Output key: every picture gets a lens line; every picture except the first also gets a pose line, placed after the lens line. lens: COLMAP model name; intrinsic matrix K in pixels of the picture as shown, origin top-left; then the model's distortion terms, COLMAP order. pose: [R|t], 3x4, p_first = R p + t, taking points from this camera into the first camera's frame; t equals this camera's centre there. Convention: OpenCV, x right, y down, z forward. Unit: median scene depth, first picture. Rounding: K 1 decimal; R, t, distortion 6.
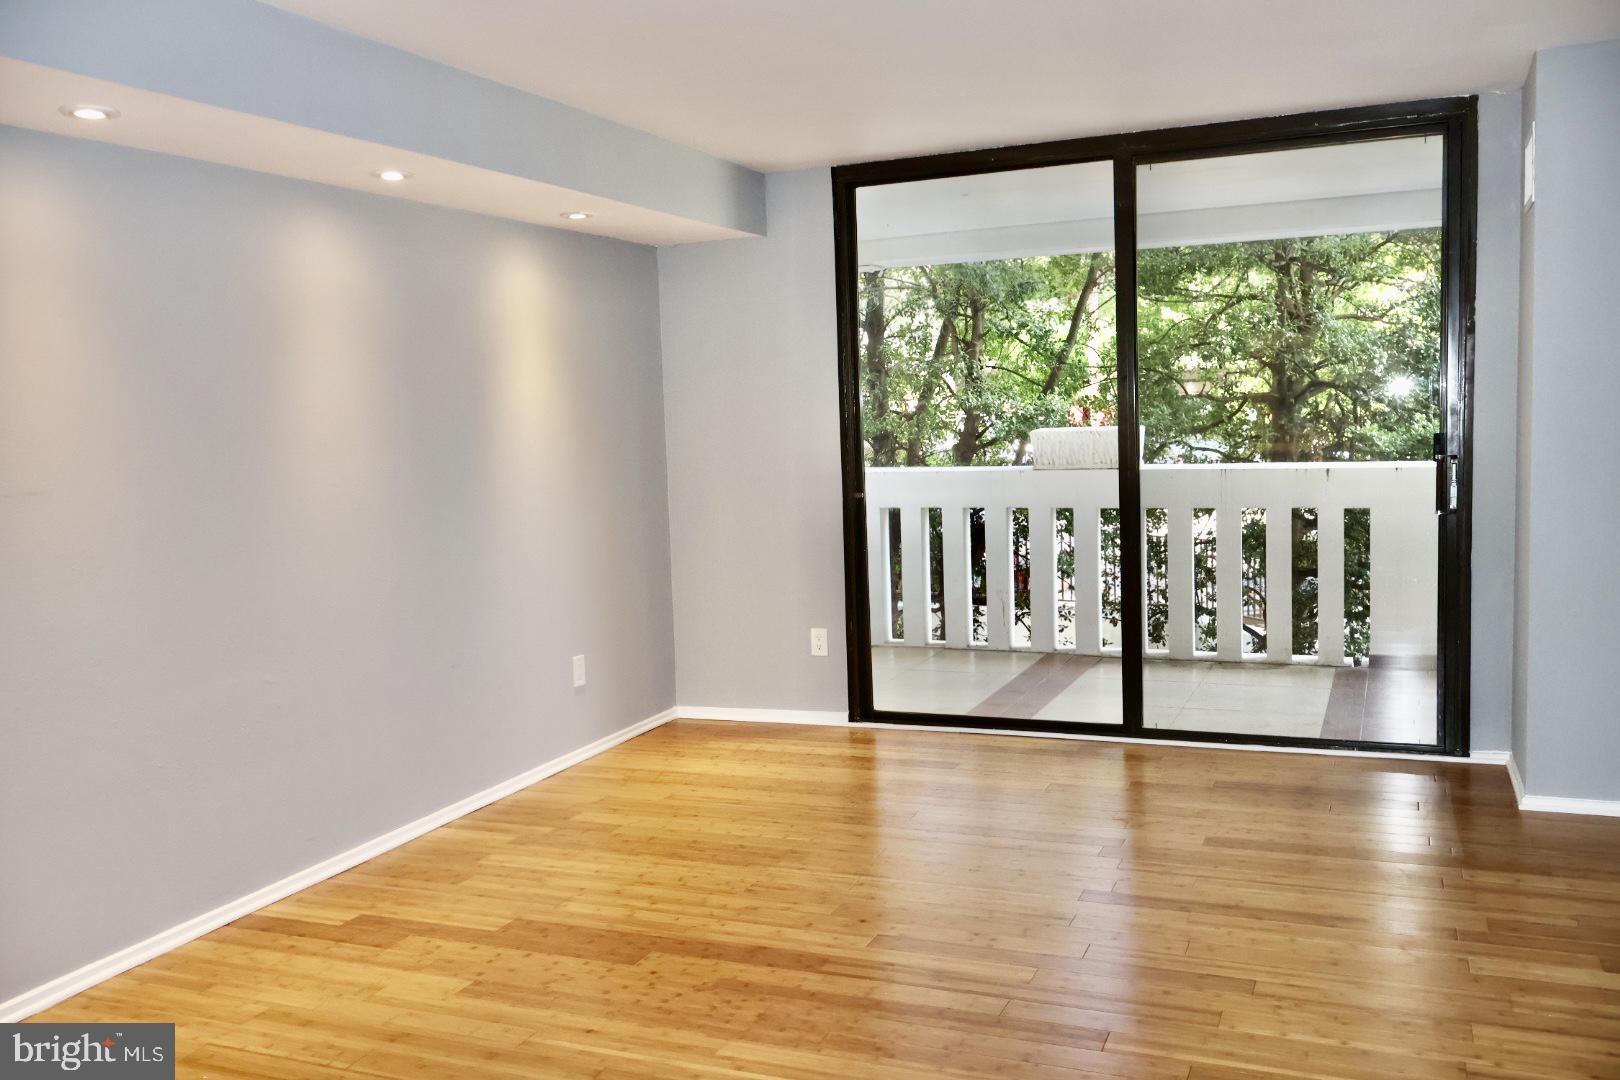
lens RADIAL K [[1366.9, 0, 810.0], [0, 1366.9, 540.0], [0, 0, 1]] dist [0.008588, -0.005280]
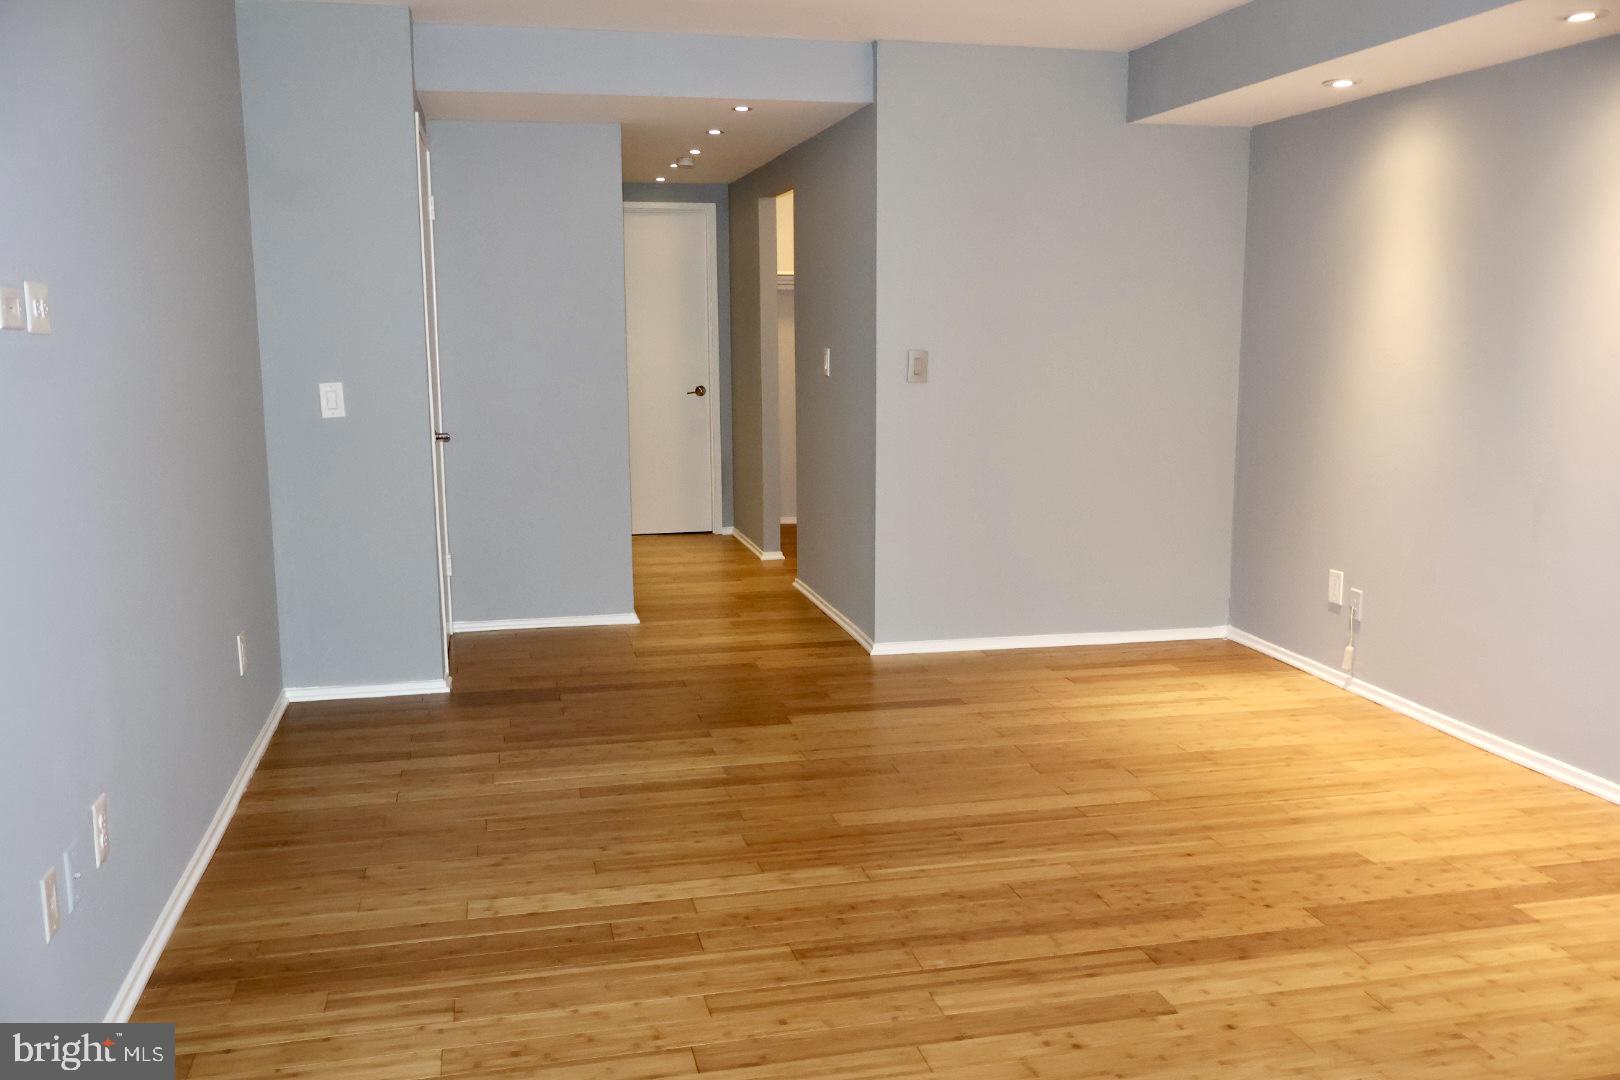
lens RADIAL K [[1366.9, 0, 810.0], [0, 1366.9, 540.0], [0, 0, 1]] dist [0.008588, -0.005280]
pose [[-0.804140, 0.130986, -0.579830, 0.460745], [-0.024121, 0.967427, 0.251998, -0.109328], [0.593951, 0.216628, -0.774787, 1.060289]]
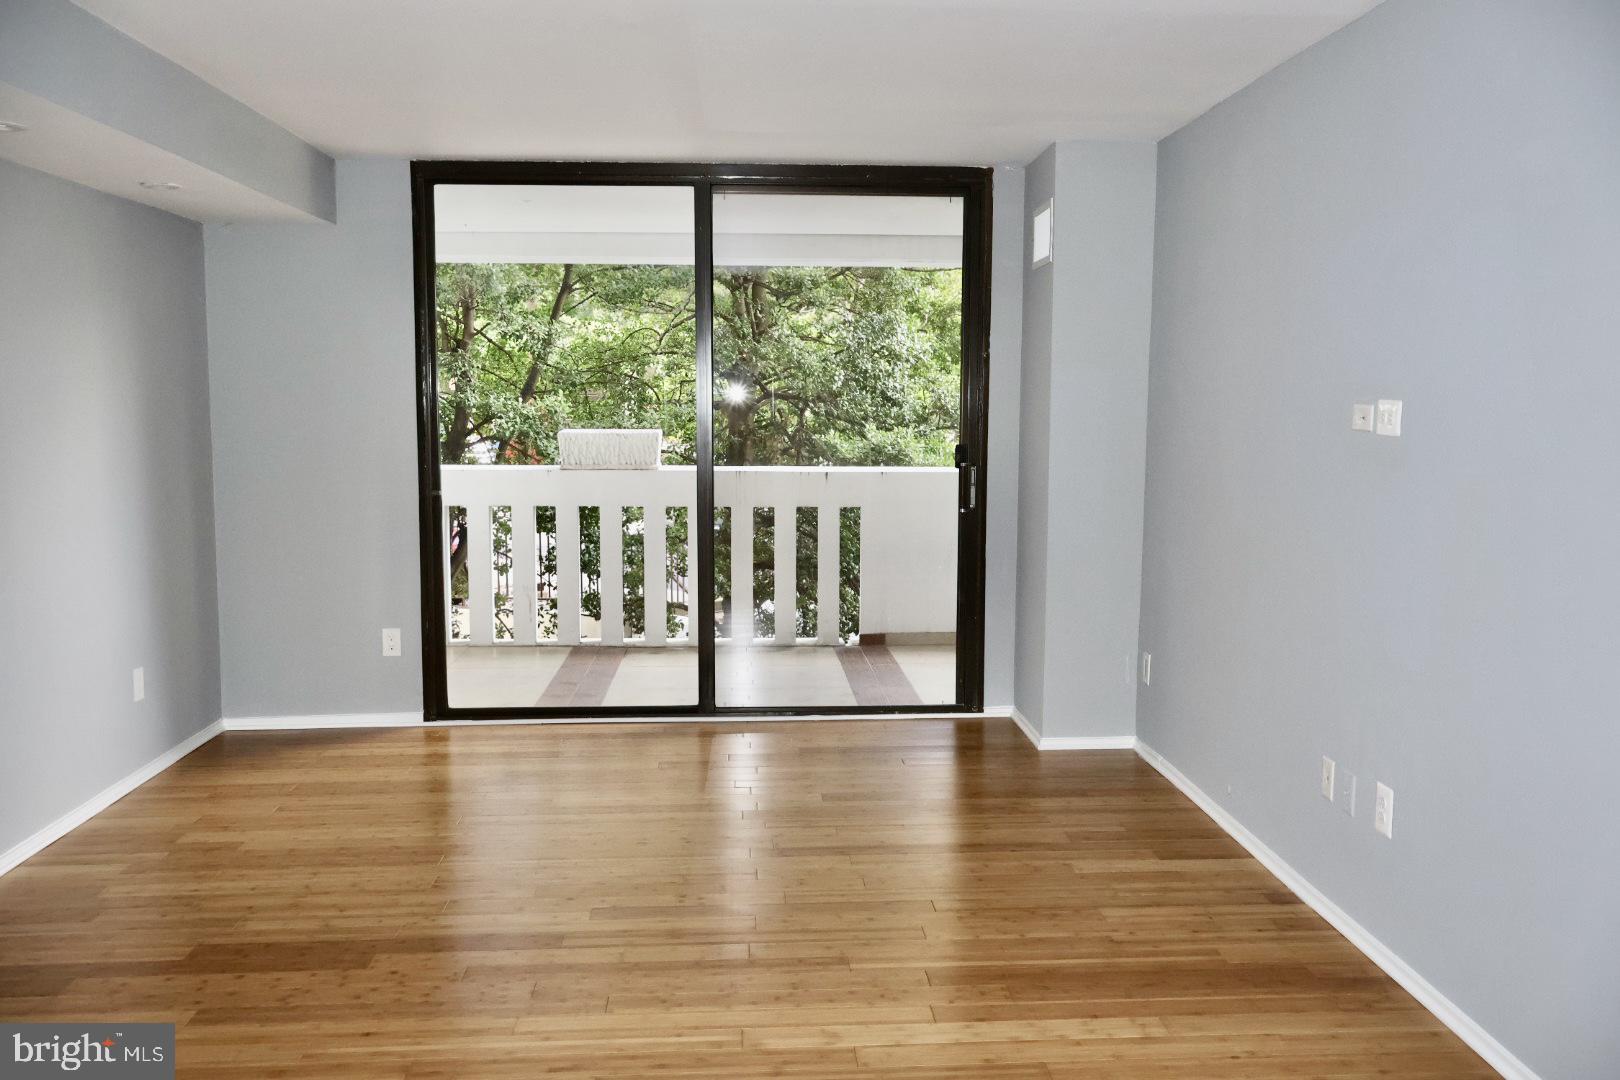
lens RADIAL K [[1366.9, 0, 810.0], [0, 1366.9, 540.0], [0, 0, 1]] dist [0.008588, -0.005280]
pose [[0.895963, -0.008750, 0.444043, -0.202091], [0.008386, 0.999961, 0.002784, 0.001343], [-0.444050, 0.001229, 0.896001, -0.018022]]
